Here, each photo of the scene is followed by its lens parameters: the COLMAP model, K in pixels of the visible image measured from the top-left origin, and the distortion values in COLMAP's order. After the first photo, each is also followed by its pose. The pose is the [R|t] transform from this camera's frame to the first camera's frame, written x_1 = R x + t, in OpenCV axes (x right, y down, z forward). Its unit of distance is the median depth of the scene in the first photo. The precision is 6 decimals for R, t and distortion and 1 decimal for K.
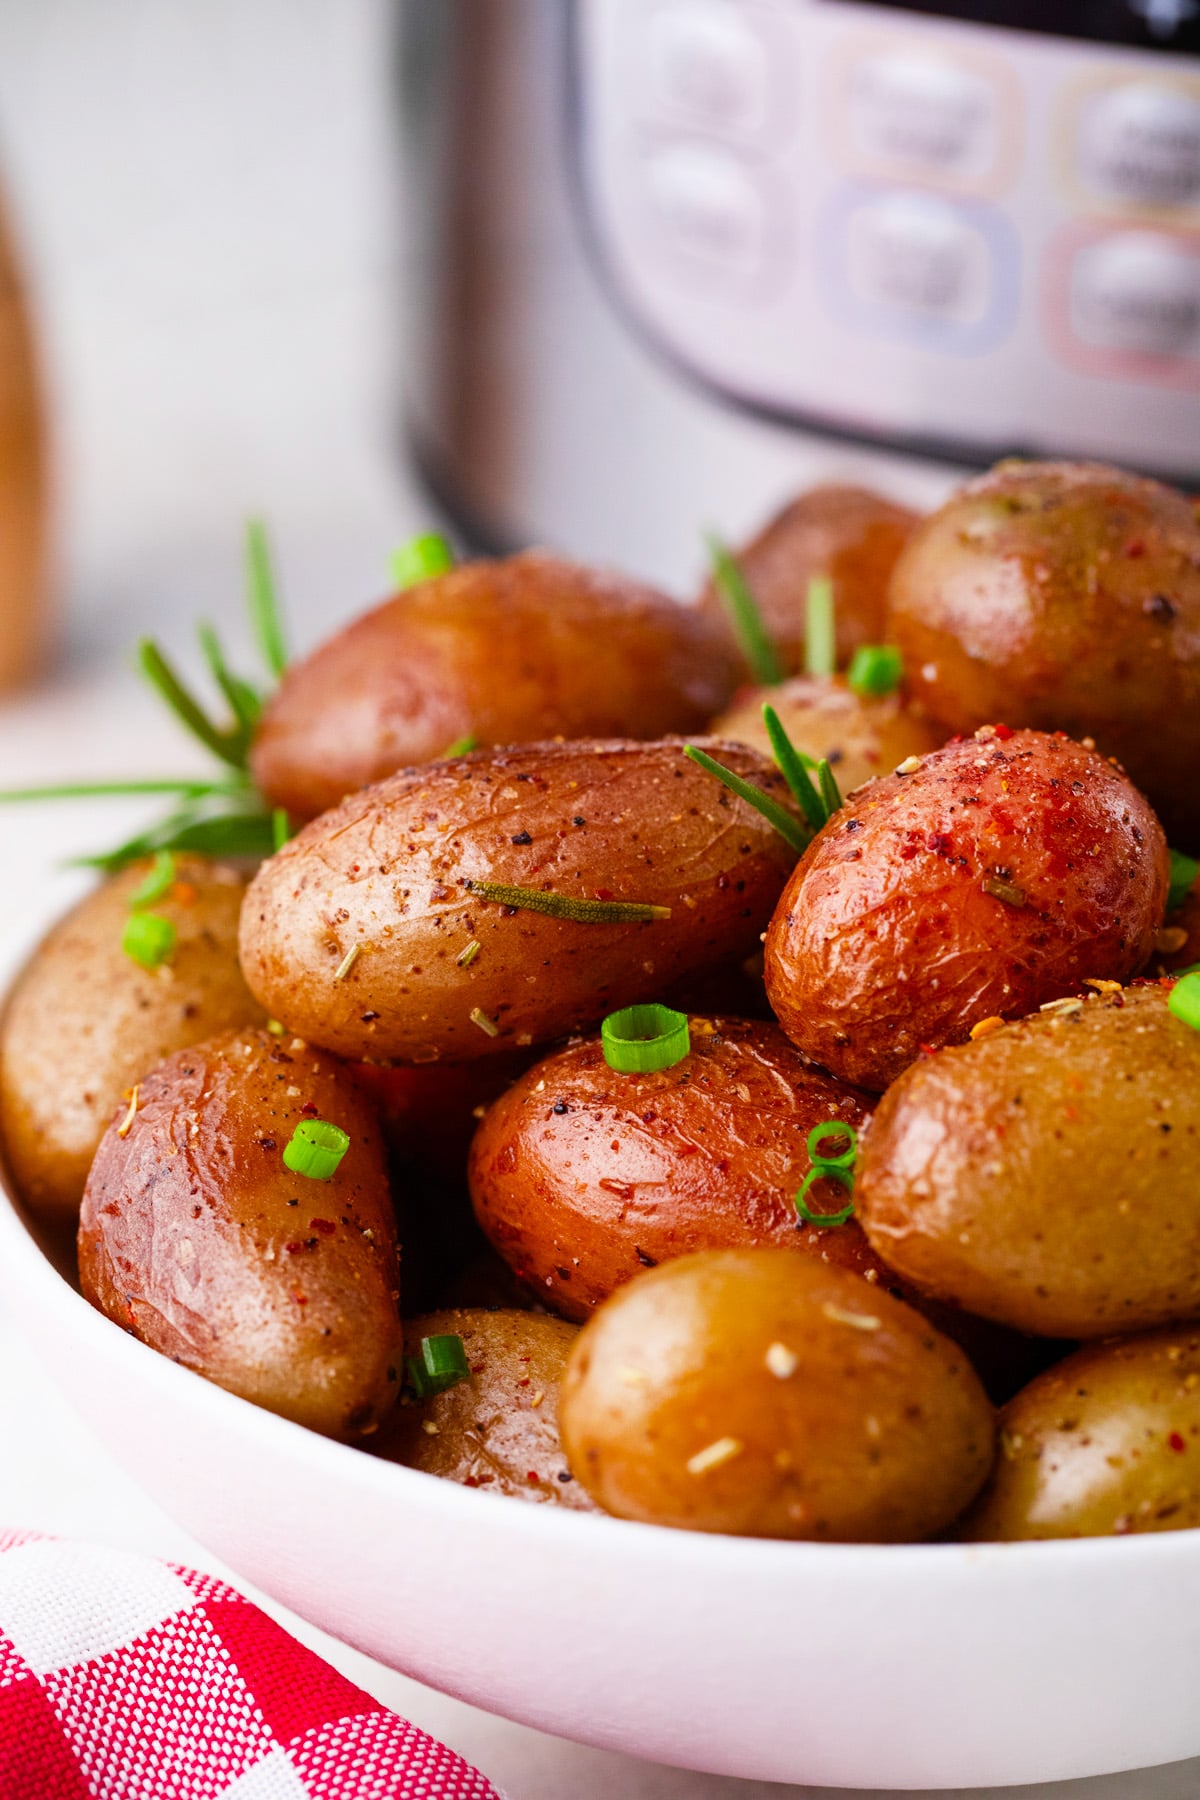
lens RADIAL K [[6172.8, 0, 600.0], [0, 6172.8, 900.0], [0, 0, 1]] dist [0.067173, -1.037030]
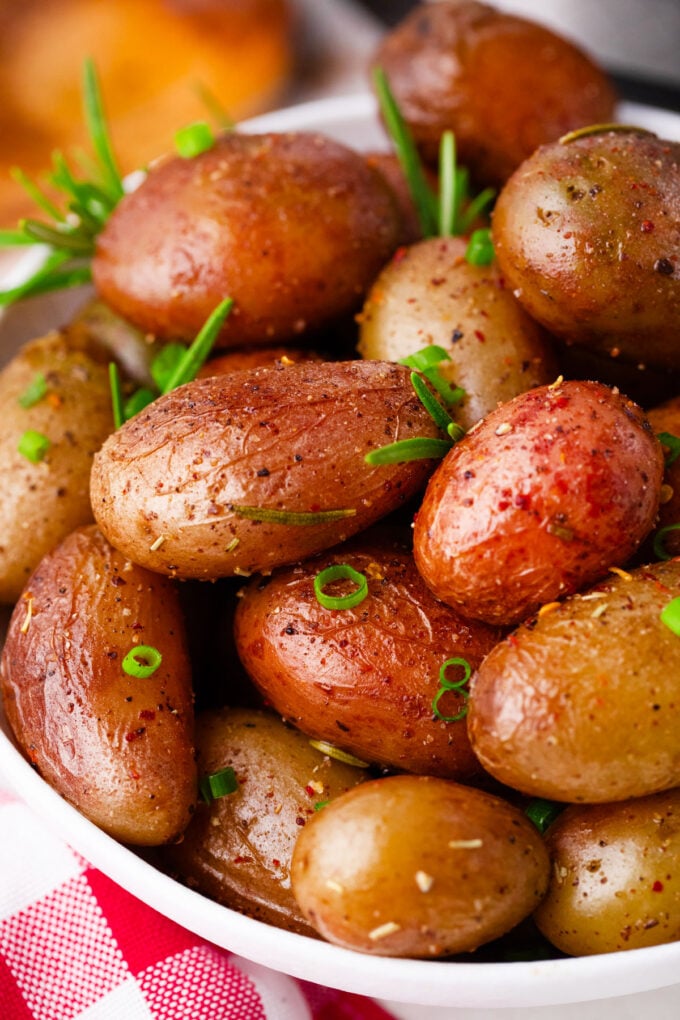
lens RADIAL K [[3497.9, 0, 340.0], [0, 3497.9, 510.0], [0, 0, 1]] dist [0.067173, -1.037030]
pose [[0.999926, -0.011457, 0.004204, 0.003533], [0.008578, 0.904846, 0.425652, -0.396109], [-0.008681, -0.425584, 0.904877, 0.170998]]
